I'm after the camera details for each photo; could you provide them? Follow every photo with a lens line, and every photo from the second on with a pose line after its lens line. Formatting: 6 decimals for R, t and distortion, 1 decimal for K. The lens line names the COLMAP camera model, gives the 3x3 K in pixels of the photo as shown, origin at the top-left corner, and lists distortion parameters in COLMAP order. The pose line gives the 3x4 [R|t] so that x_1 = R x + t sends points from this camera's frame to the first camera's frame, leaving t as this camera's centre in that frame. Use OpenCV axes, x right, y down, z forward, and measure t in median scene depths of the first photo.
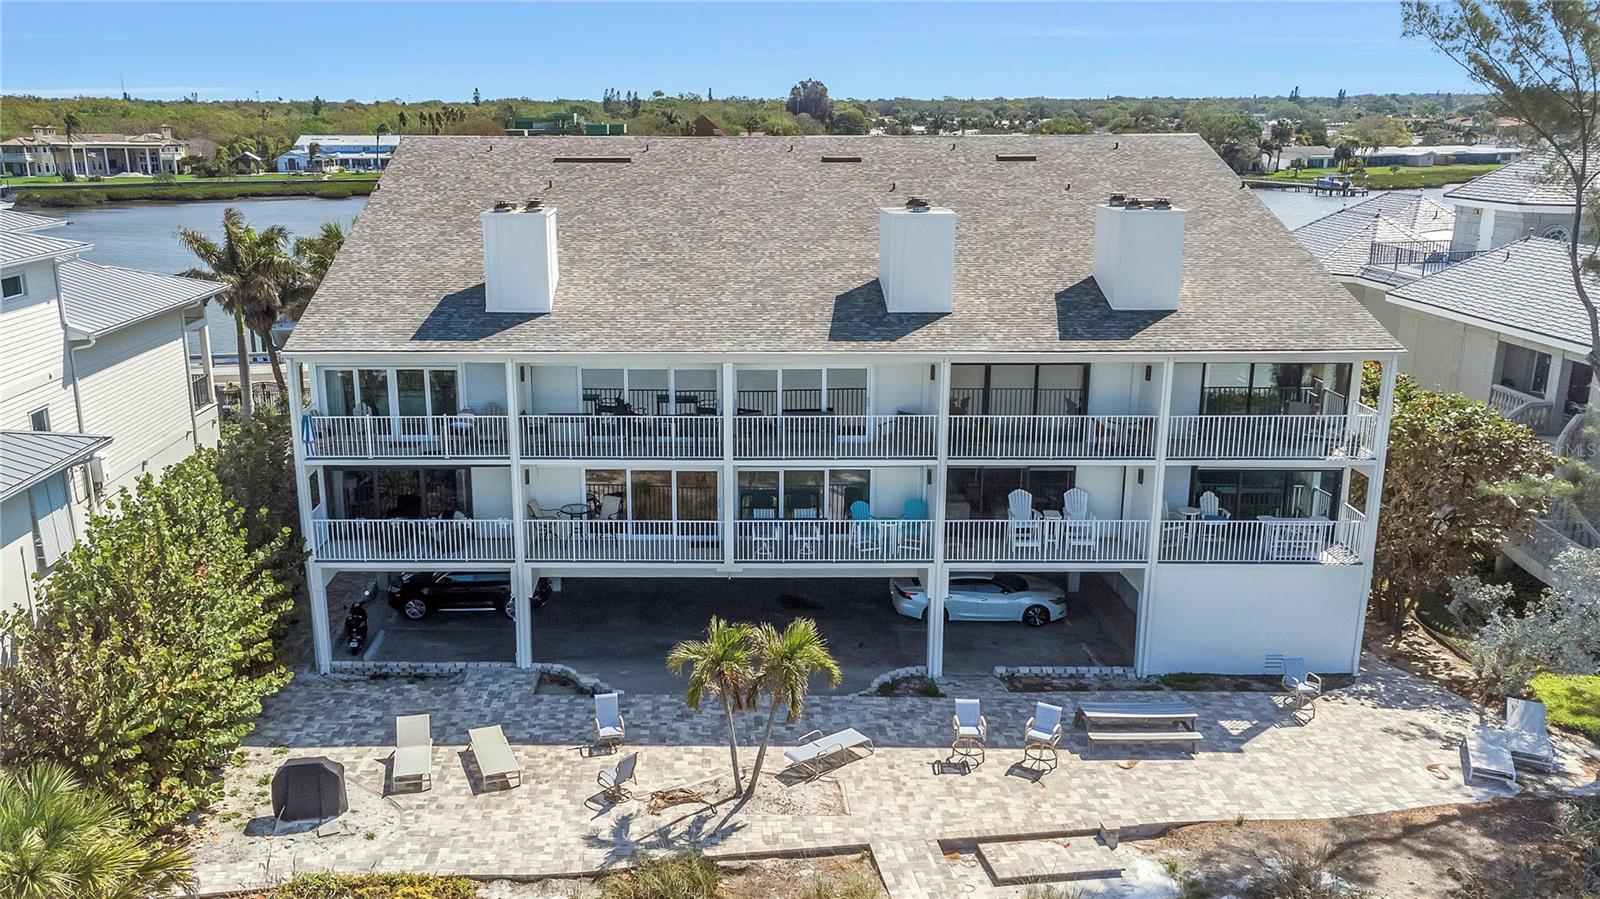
lens RADIAL K [[1282.6, 0, 715.0], [0, 1282.6, 476.3], [0, 0, 1]] dist [0.037665, 0.010985]
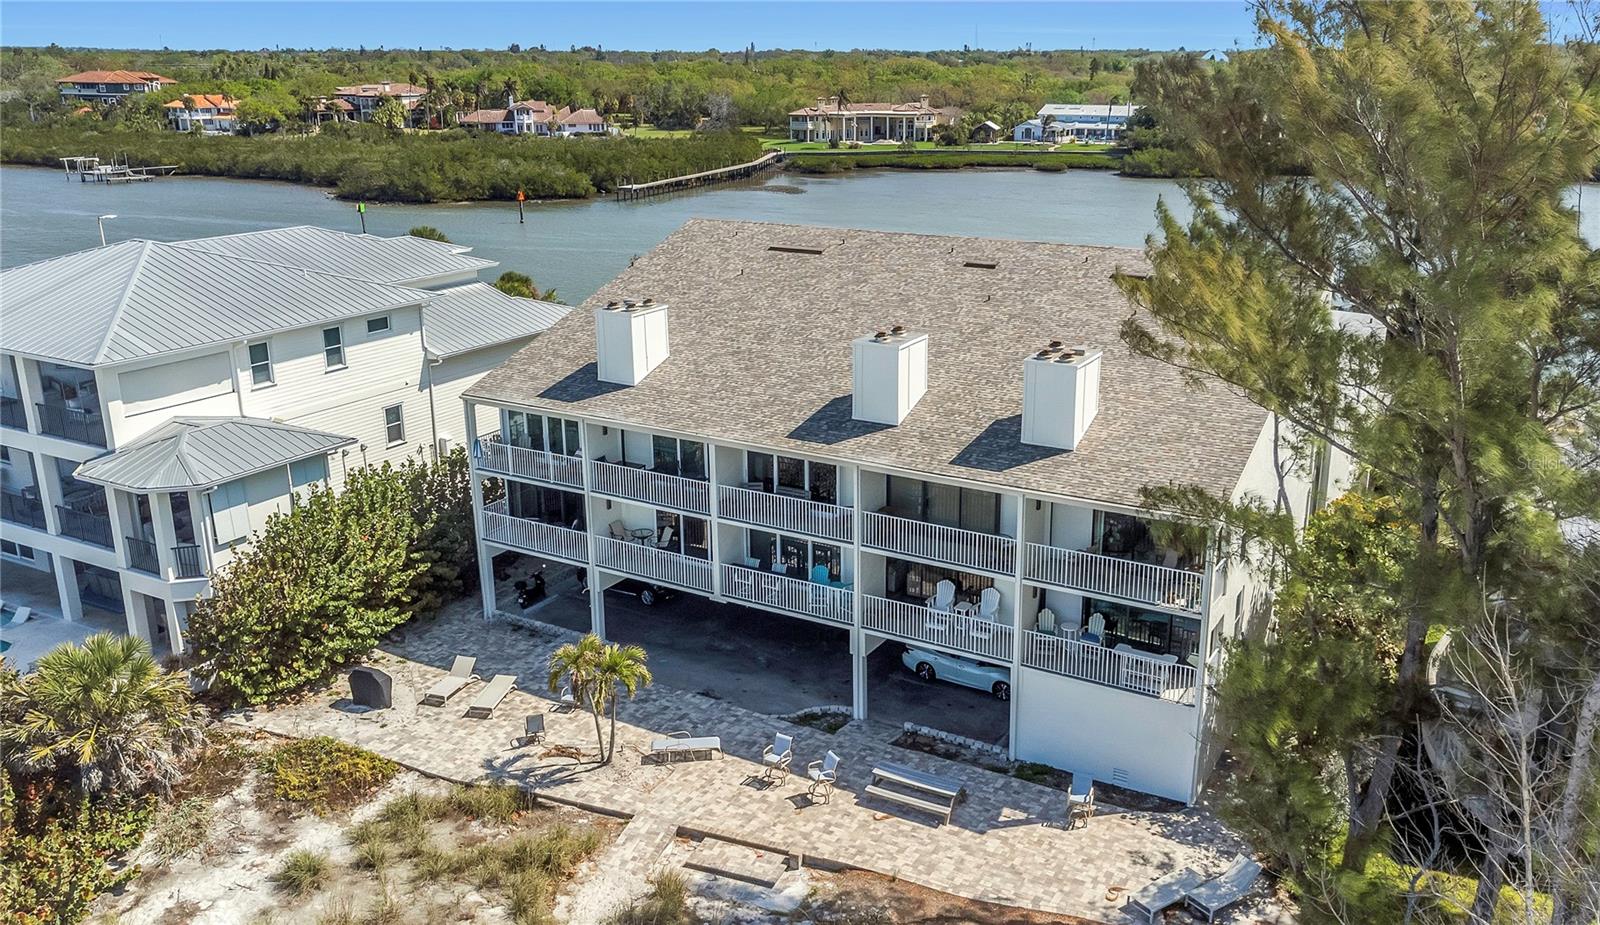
lens RADIAL K [[1333.9, 0, 858.5], [0, 1333.9, 460.7], [0, 0, 1]] dist [0.041161, -0.011012]
pose [[0.872125, 0.143336, -0.467818, 0.745295], [-0.133024, 0.989574, 0.055209, -0.160427], [0.470854, 0.014082, 0.882099, -0.130613]]
